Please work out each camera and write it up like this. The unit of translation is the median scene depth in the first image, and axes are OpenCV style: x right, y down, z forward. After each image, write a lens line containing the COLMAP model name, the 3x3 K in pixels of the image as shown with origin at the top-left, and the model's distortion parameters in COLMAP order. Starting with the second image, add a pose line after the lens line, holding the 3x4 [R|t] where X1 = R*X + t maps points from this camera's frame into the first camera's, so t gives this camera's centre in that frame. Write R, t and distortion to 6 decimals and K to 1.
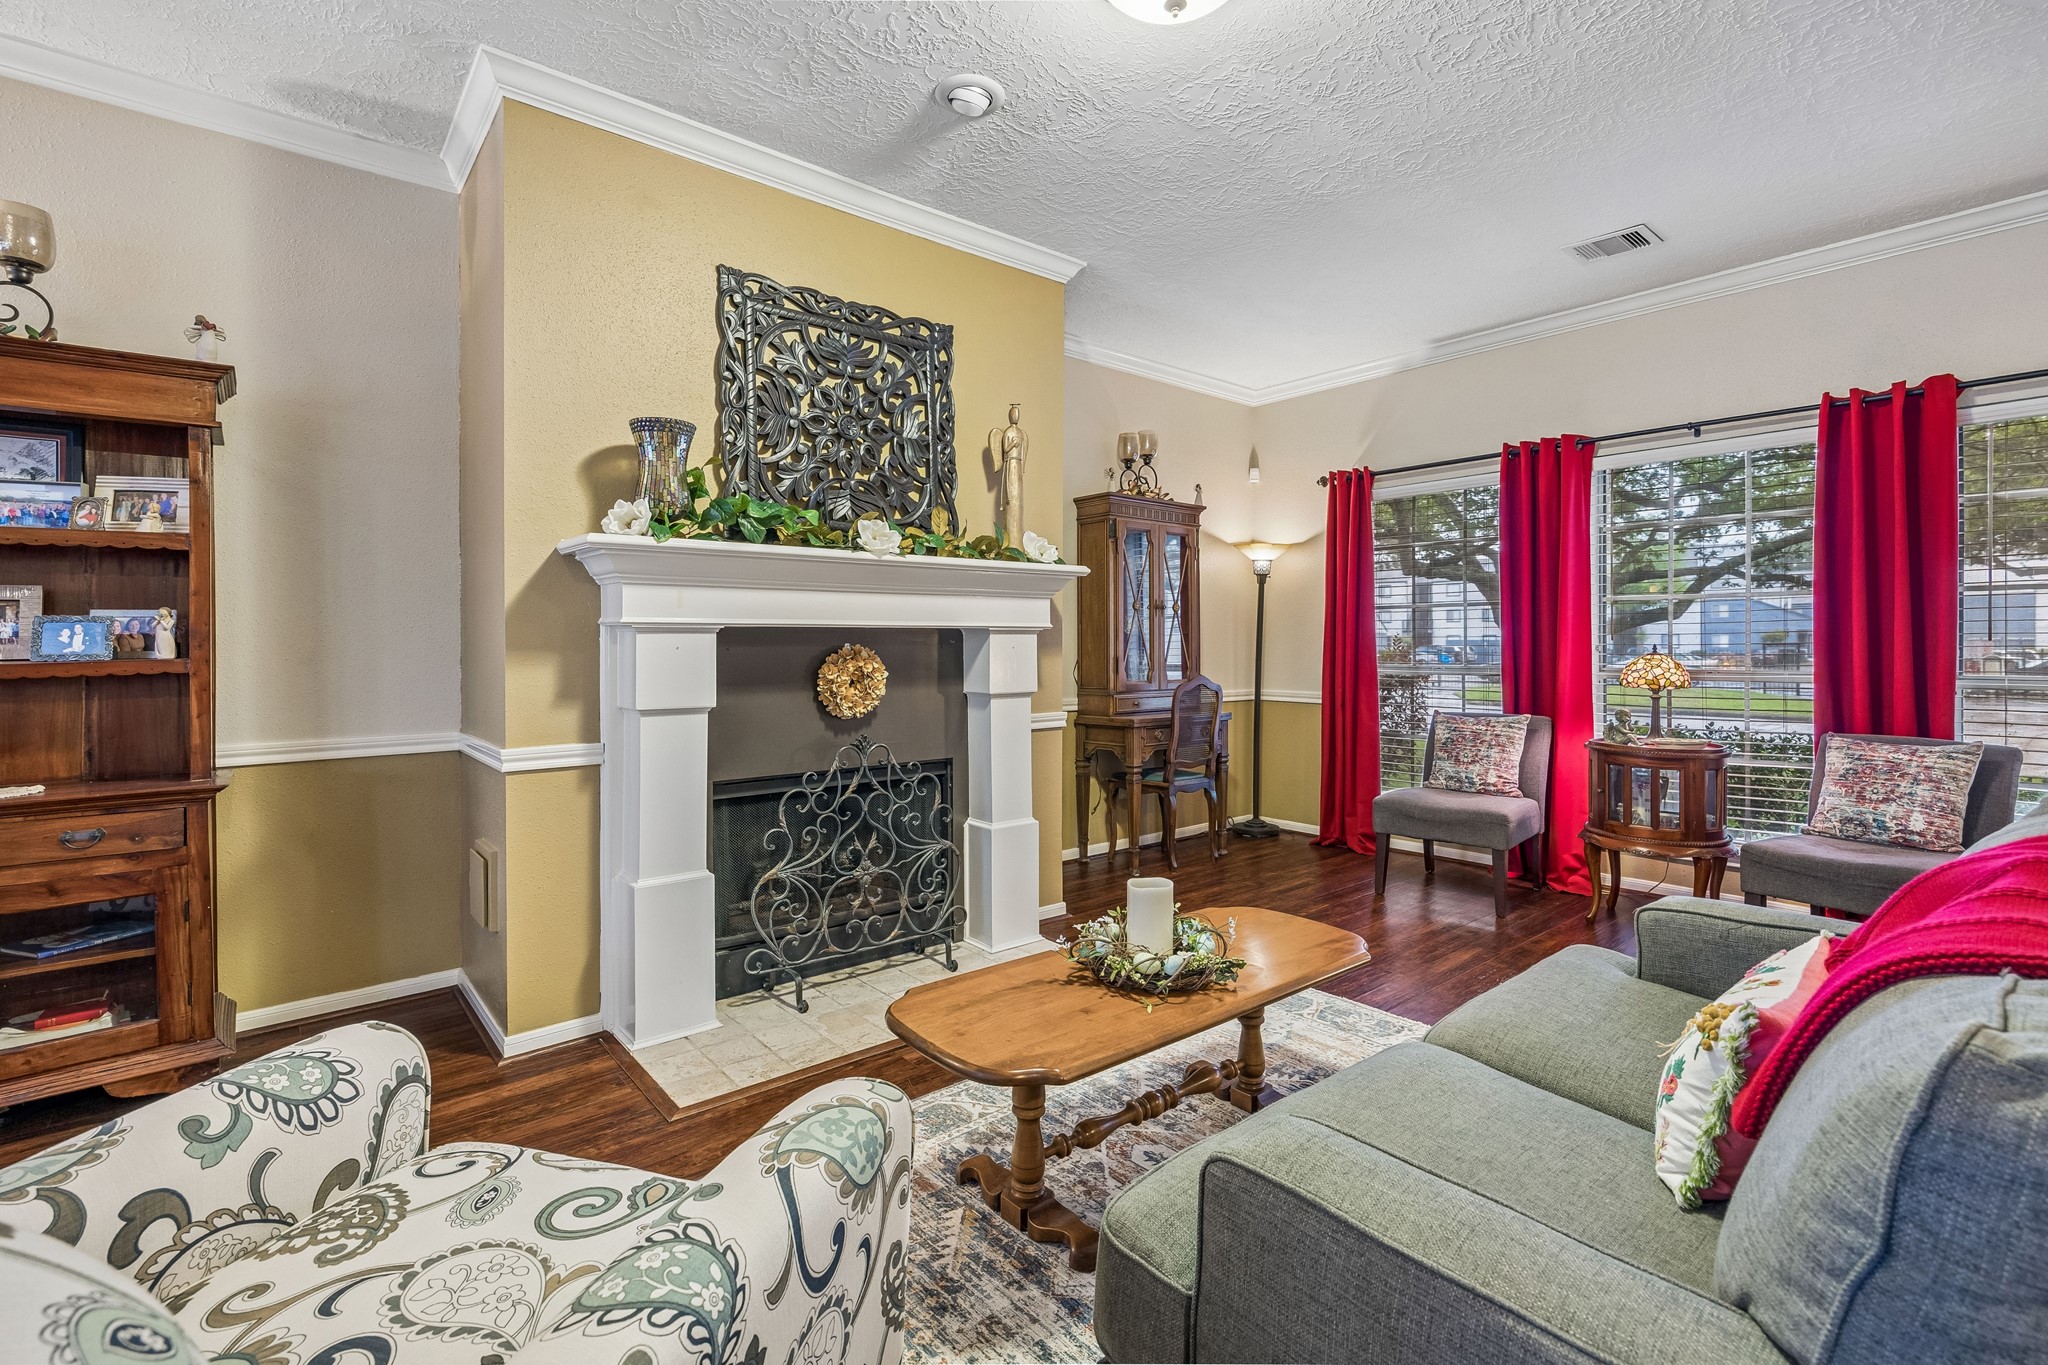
lens RADIAL K [[926.0, 0, 1057.8], [0, 926.0, 642.9], [0, 0, 1]] dist [-0.002115, -0.000155]
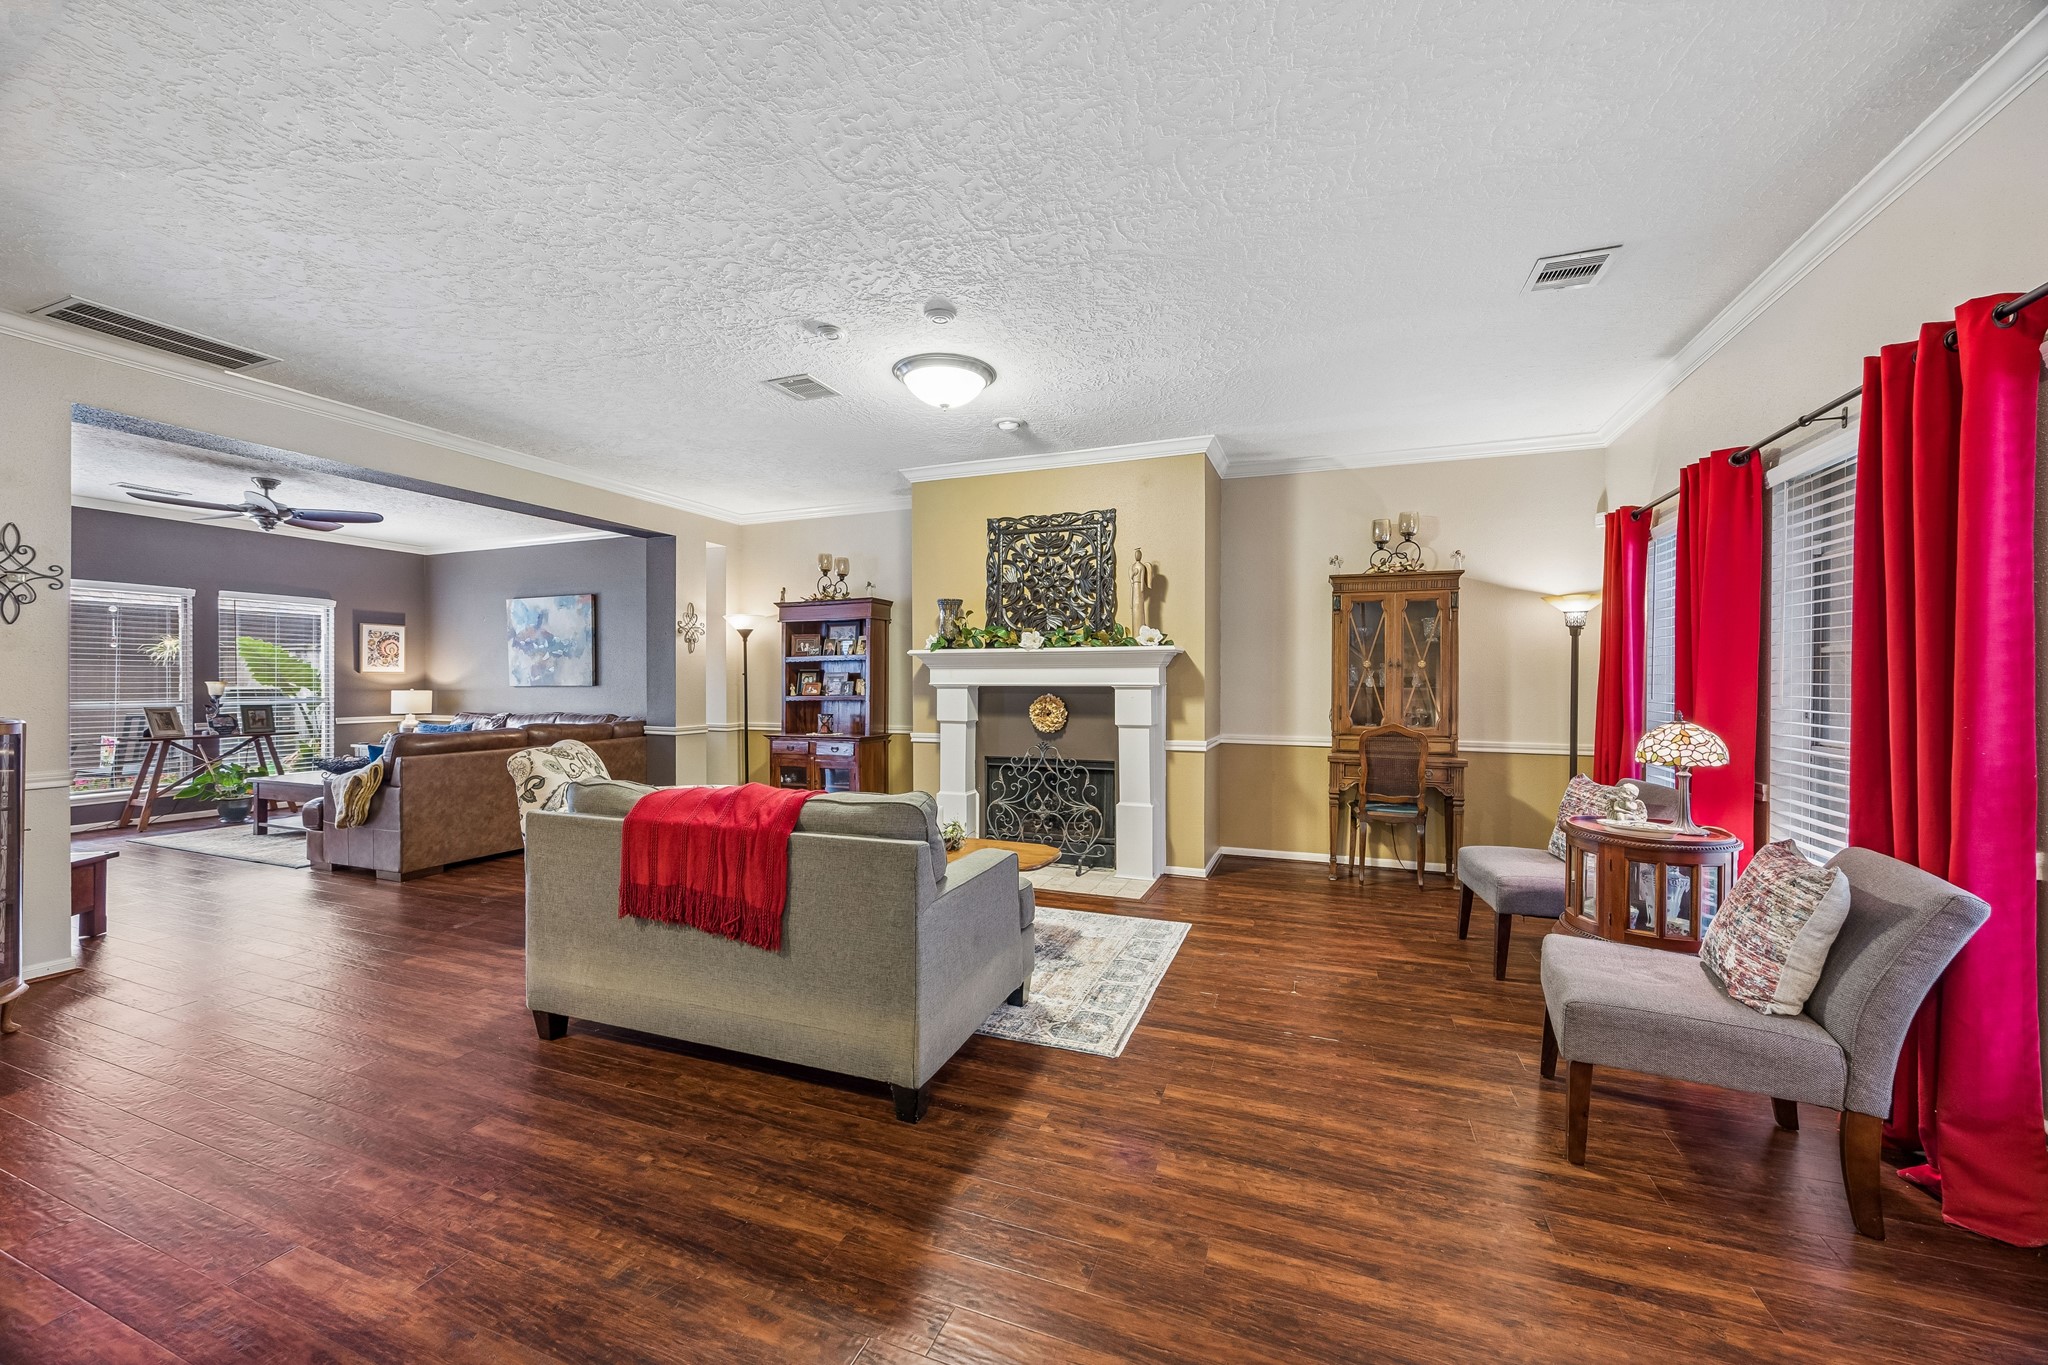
lens RADIAL K [[787.4, 0, 1026.2], [0, 787.4, 686.2], [0, 0, 1]] dist [-0.001744, -0.000380]
pose [[0.464390, 0.006980, -0.885603, 1.202416], [-0.004732, 0.999974, 0.005400, -0.024231], [0.885618, 0.001683, 0.464411, 0.203006]]
